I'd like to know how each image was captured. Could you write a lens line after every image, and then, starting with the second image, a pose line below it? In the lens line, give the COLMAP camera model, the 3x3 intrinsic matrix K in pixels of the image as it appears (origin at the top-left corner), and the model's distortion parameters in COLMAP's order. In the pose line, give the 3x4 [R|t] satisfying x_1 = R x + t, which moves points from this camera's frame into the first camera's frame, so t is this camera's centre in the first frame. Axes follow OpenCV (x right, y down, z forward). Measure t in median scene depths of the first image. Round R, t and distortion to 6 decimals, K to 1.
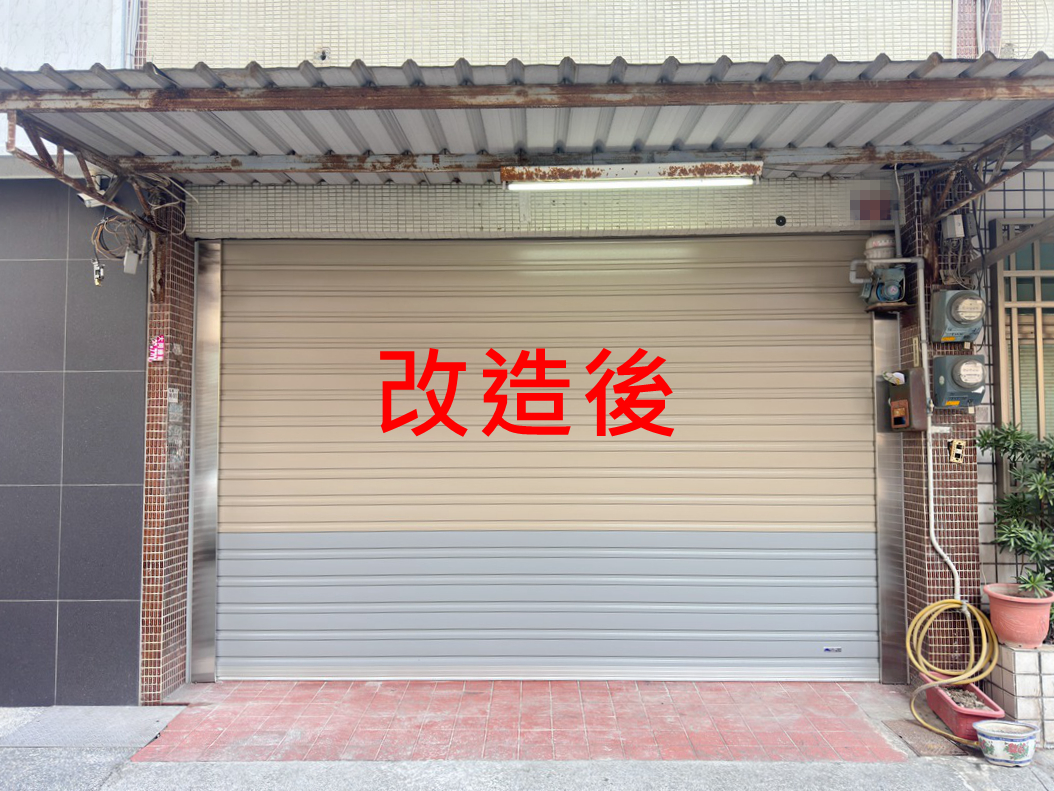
lens RADIAL K [[763.8, 0, 527.0], [0, 763.8, 395.5], [0, 0, 1]] dist [0.051314, -0.067014]
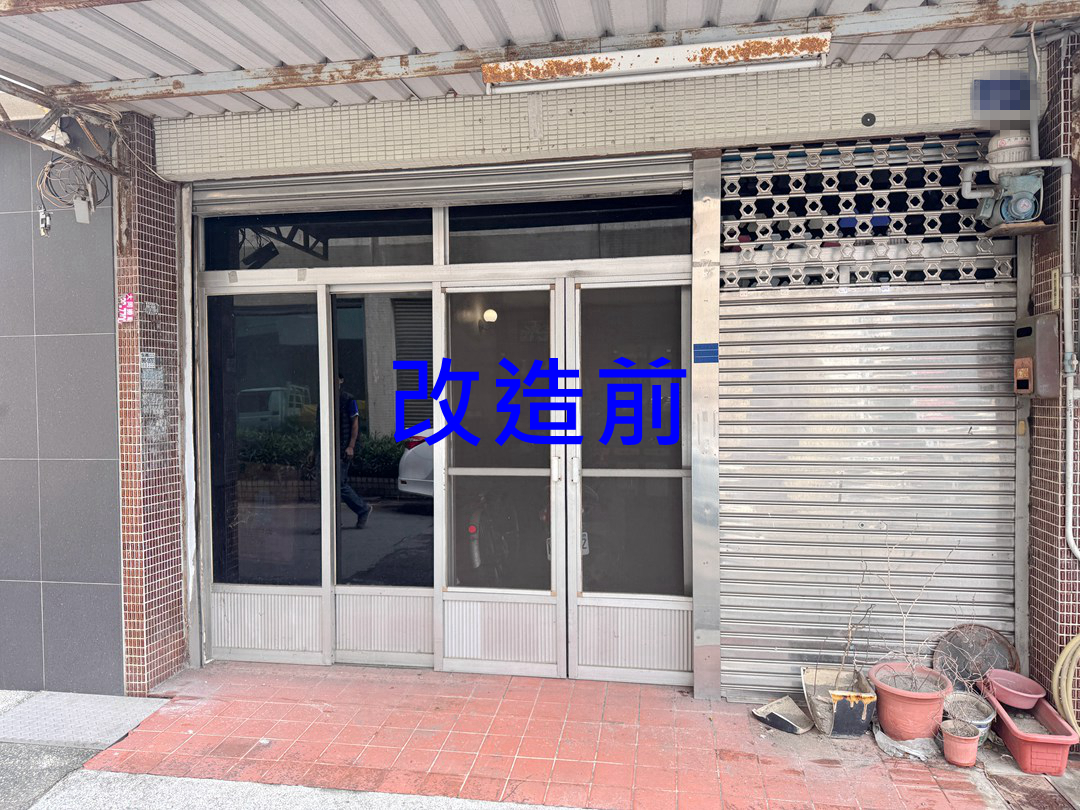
lens RADIAL K [[769.6, 0, 540.0], [0, 769.6, 405.0], [0, 0, 1]] dist [-0.023160, 0.028192]
pose [[0.987348, -0.002811, -0.158545, 0.139137], [0.014714, 0.997153, 0.073951, -0.007725], [0.157886, -0.075349, 0.984578, 0.198733]]
